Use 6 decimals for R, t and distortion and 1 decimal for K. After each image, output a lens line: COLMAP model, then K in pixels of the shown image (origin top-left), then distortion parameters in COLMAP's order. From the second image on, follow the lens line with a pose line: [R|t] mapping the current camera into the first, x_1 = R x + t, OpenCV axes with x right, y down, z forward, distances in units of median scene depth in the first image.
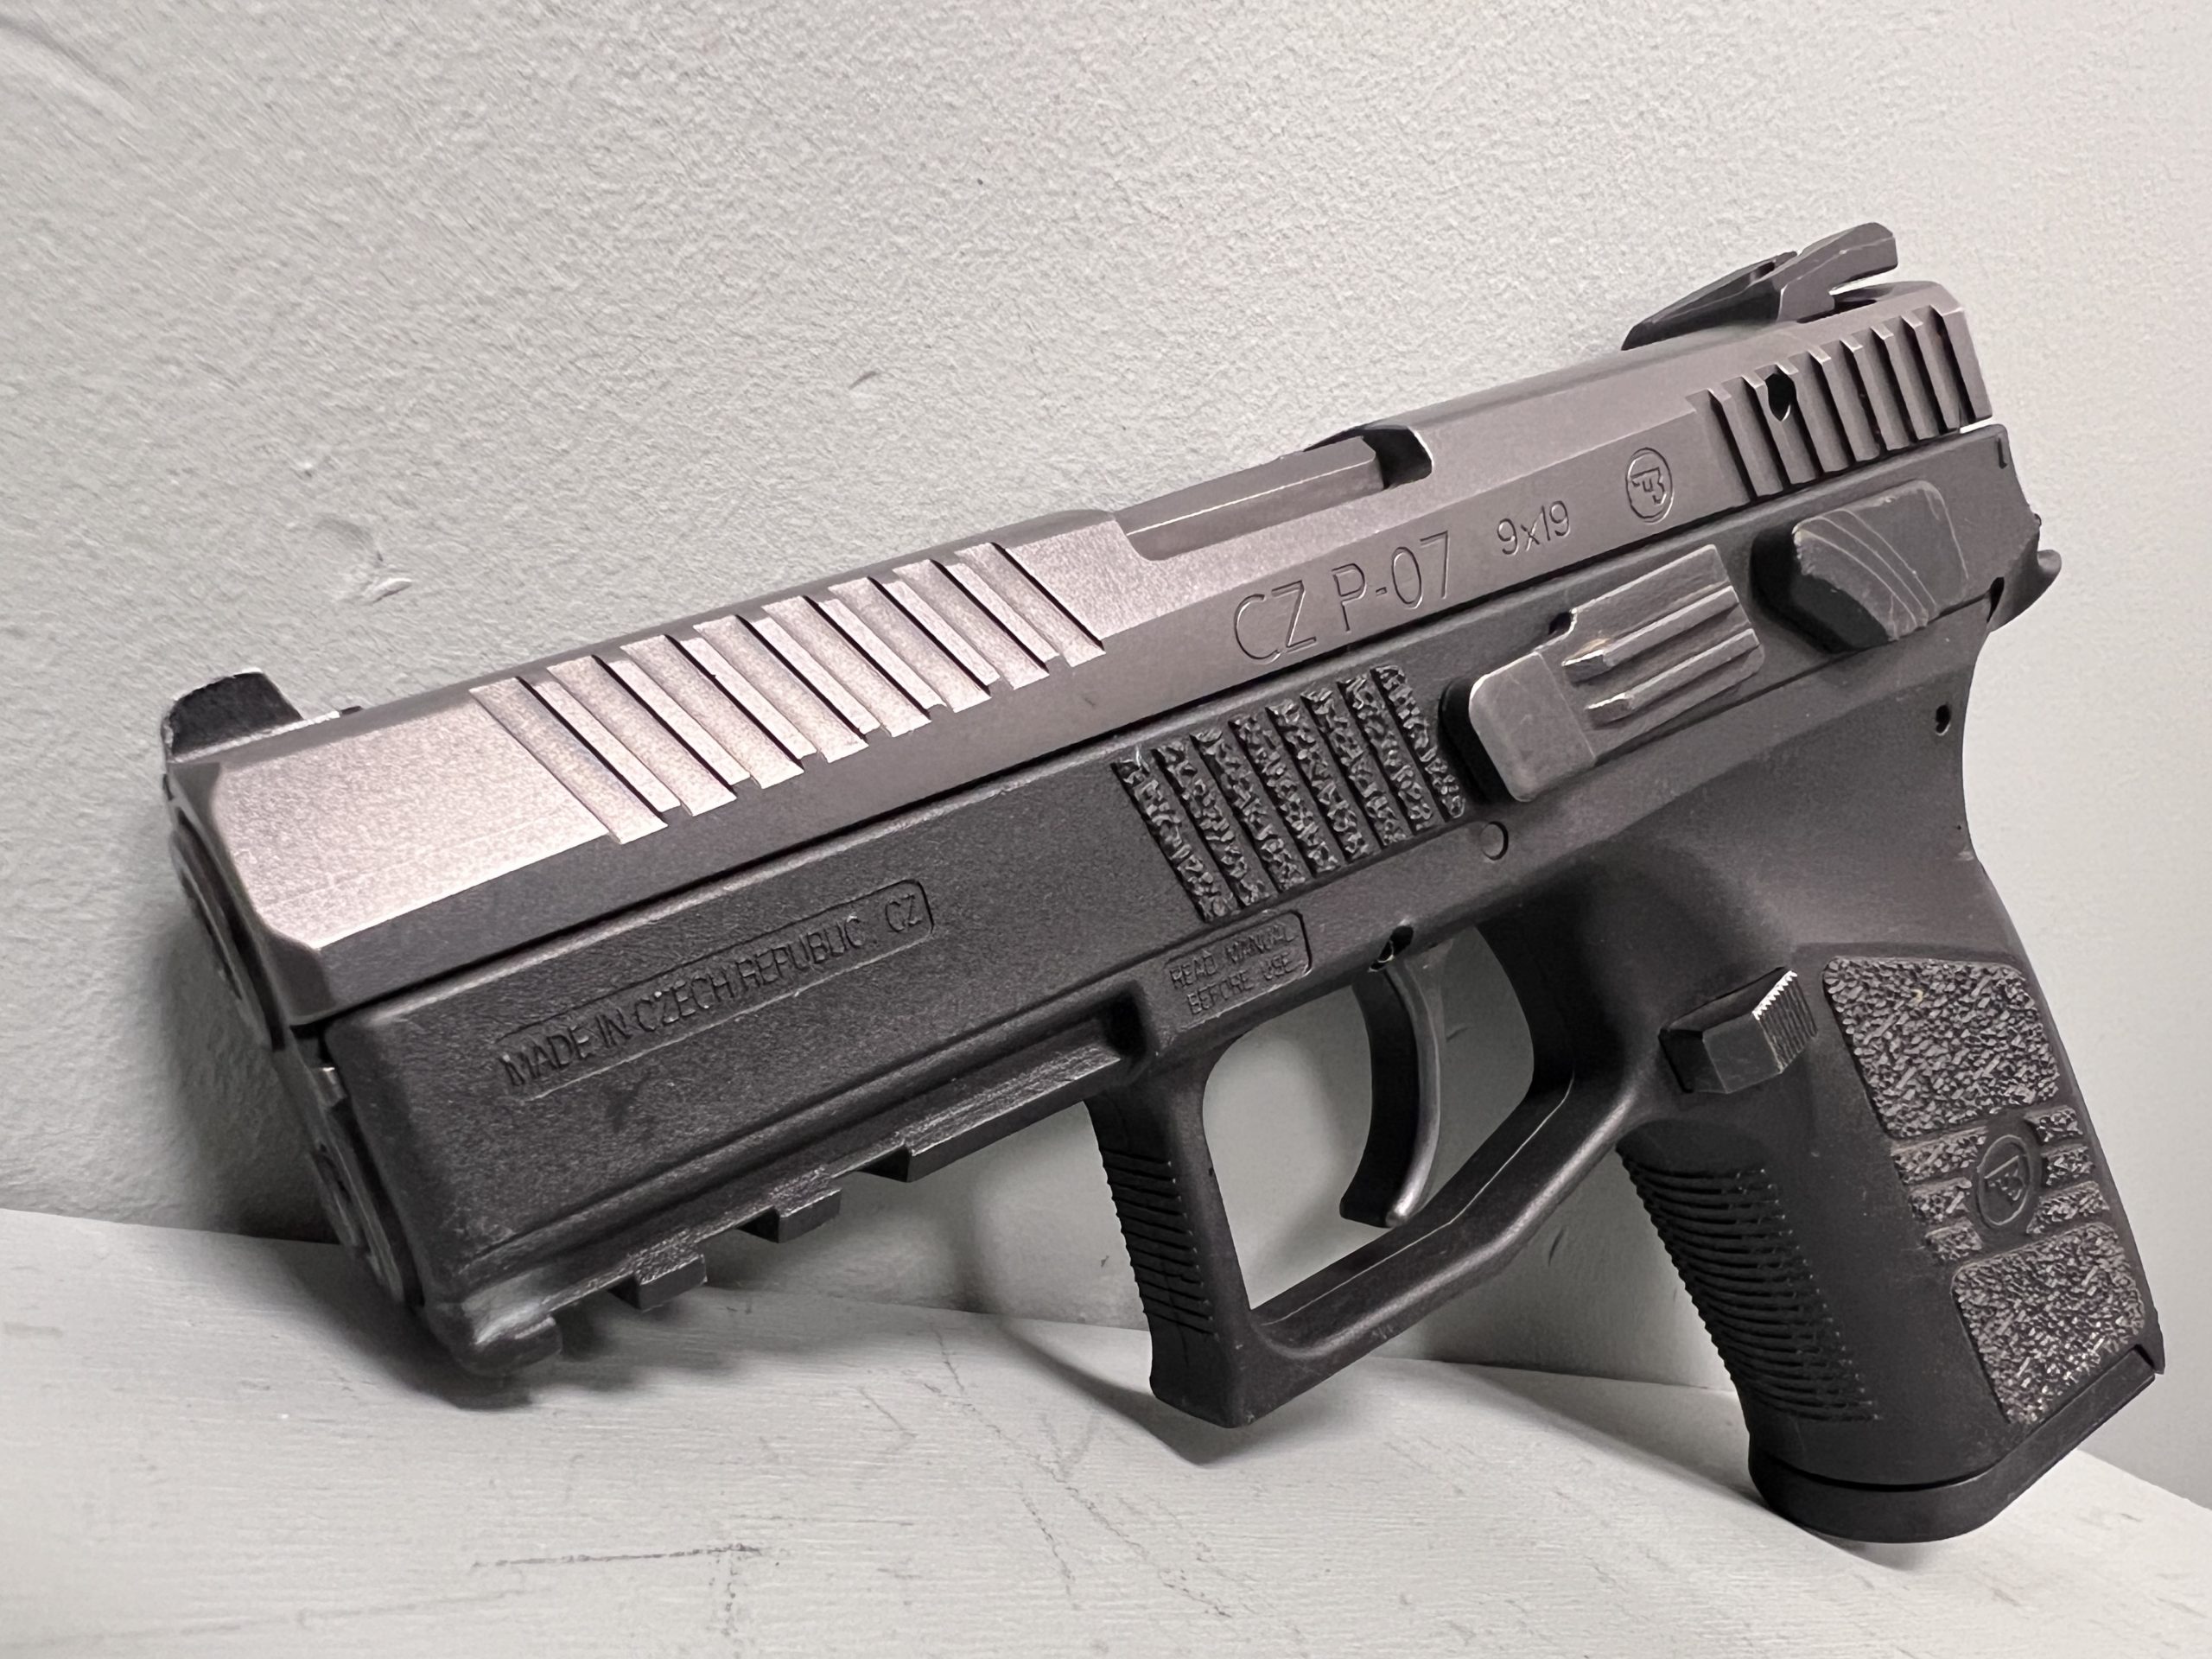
lens RADIAL K [[1618.2, 0, 983.7], [0, 1618.2, 1066.5], [0, 0, 1]] dist [-0.009523, -0.002049]
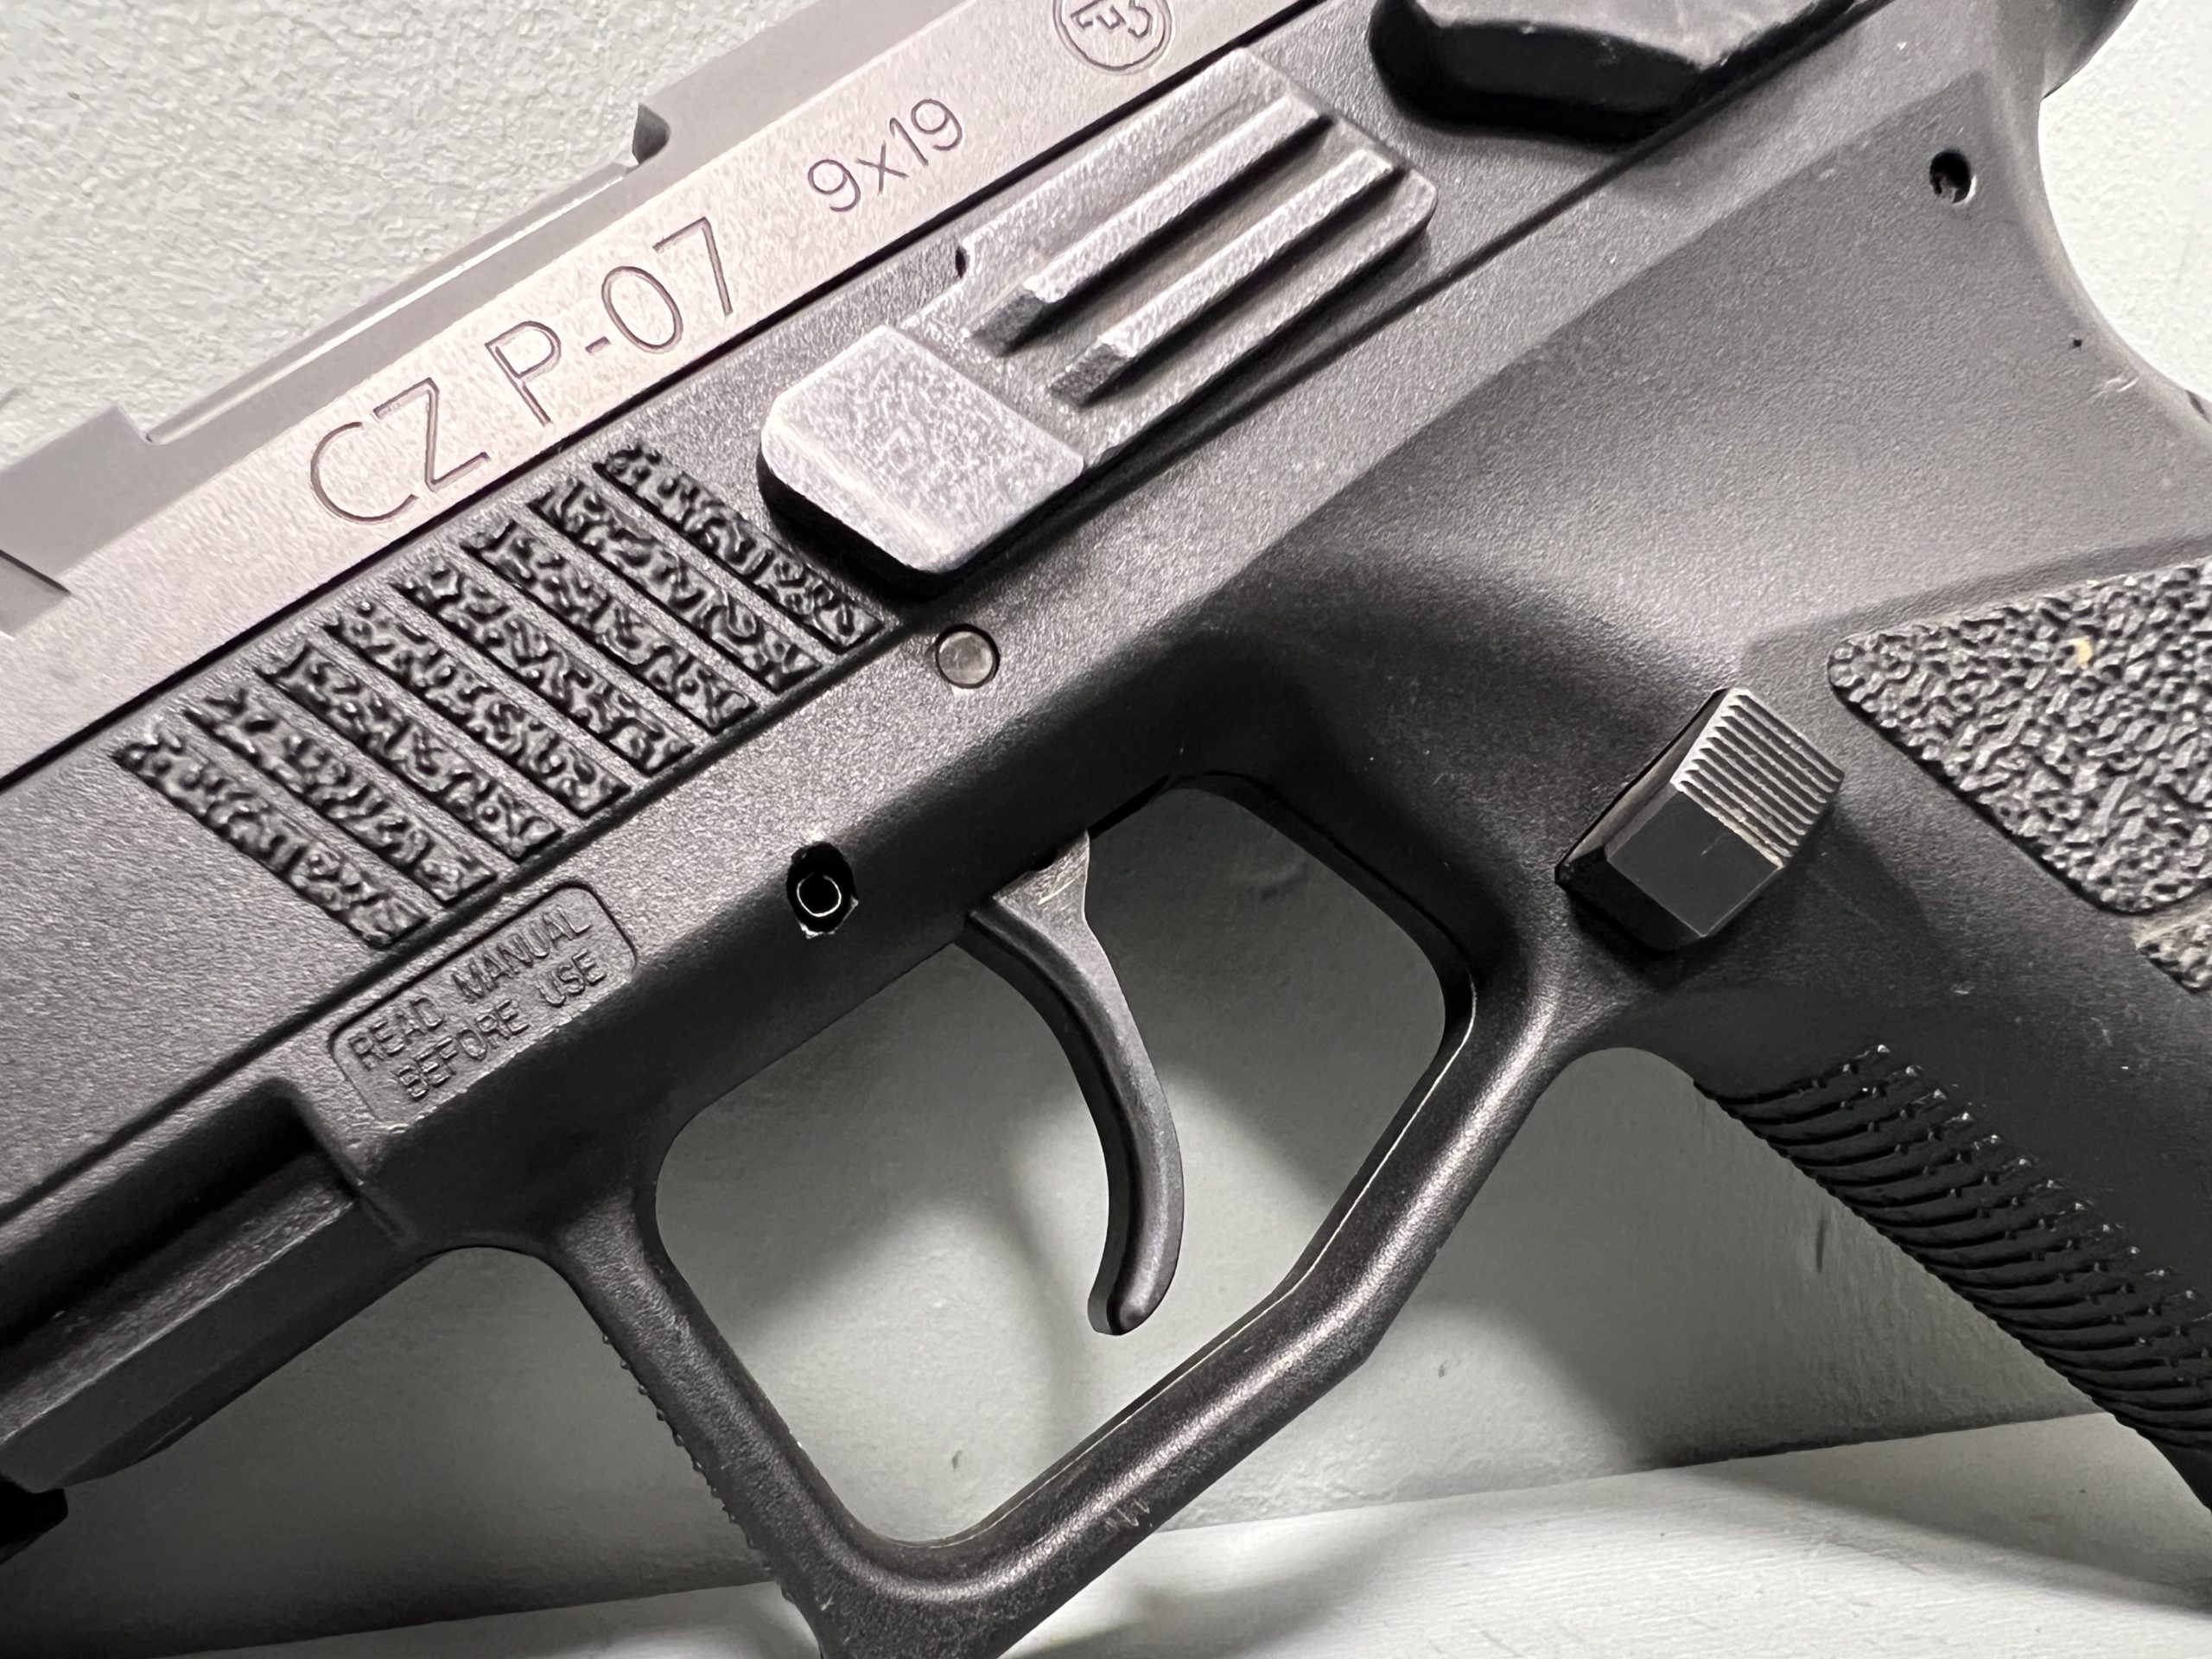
lens RADIAL K [[1650.5, 0, 1000.0], [0, 1650.5, 1090.8], [0, 0, 1]] dist [-0.006452, -0.007196]
pose [[0.902735, -0.292876, -0.315109, 0.419214], [0.260099, 0.955011, -0.142490, 0.087486], [0.342664, 0.046671, 0.938298, 0.405803]]
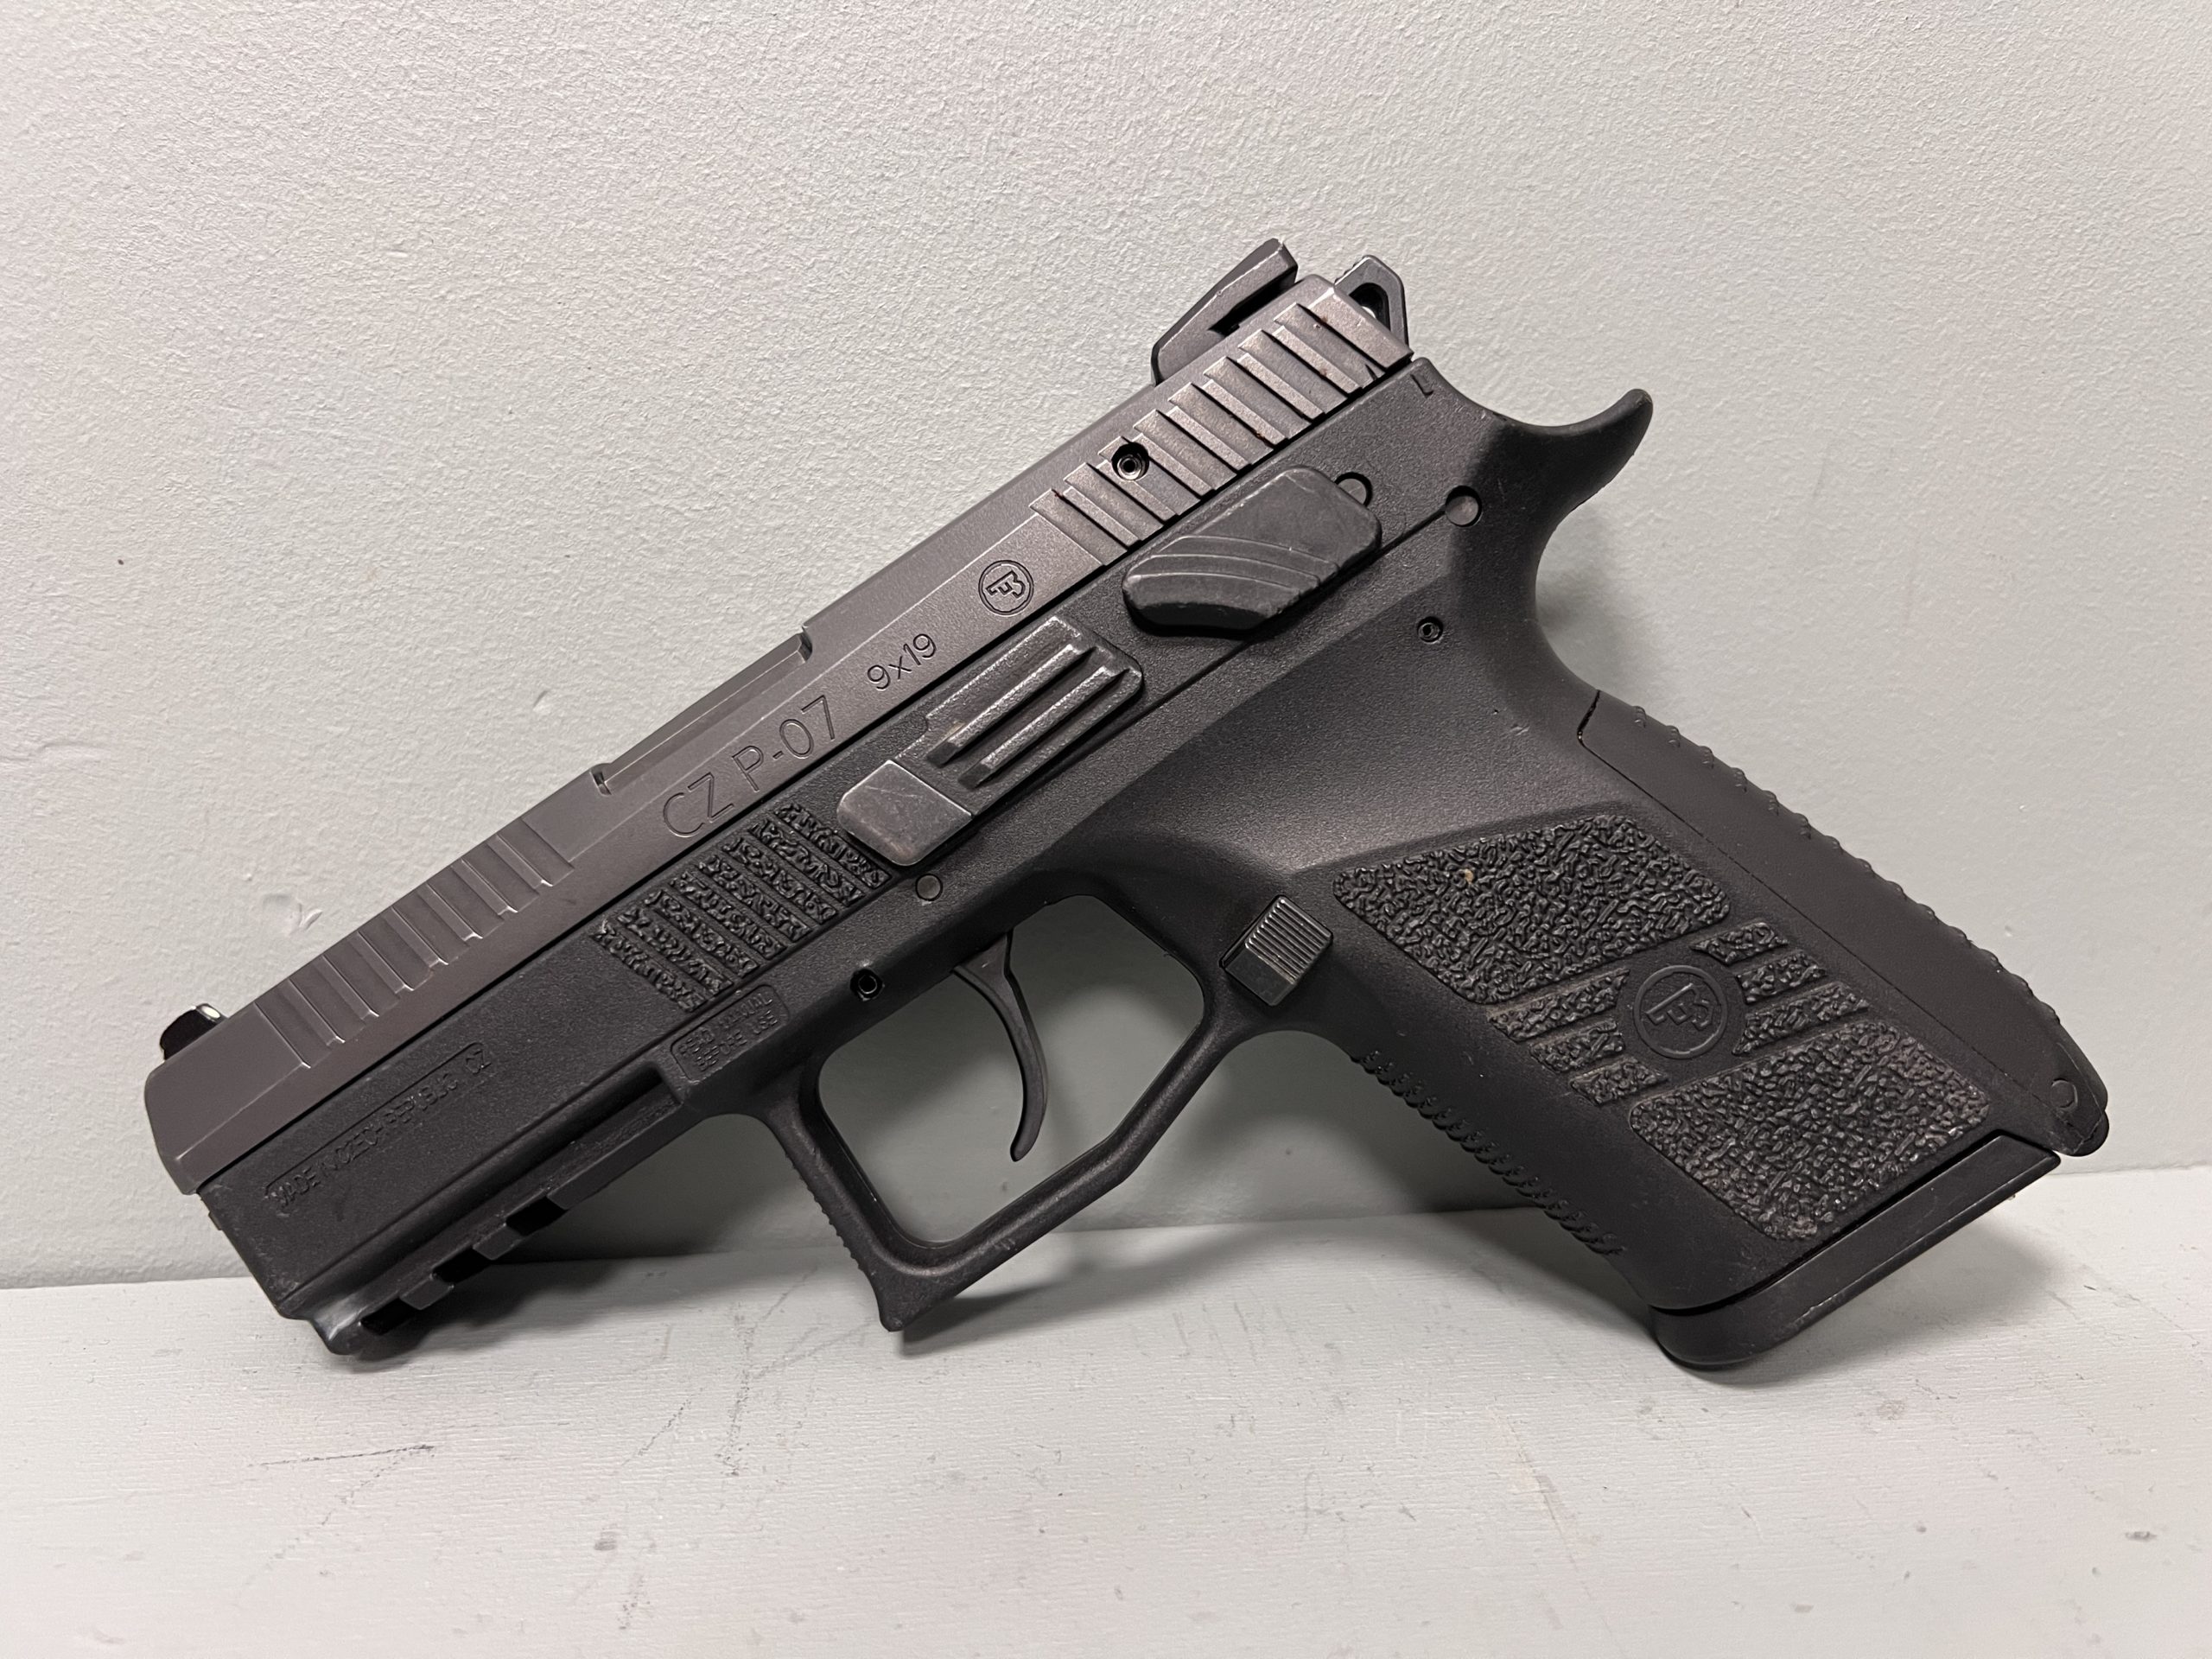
lens RADIAL K [[1621.8, 0, 1106.0], [0, 1621.8, 829.5], [0, 0, 1]] dist [0.063160, -0.147398]
pose [[0.834938, -0.231529, -0.499272, 1.020992], [0.210412, 0.972573, -0.099140, -0.017261], [0.508532, -0.022277, 0.860755, -0.096307]]
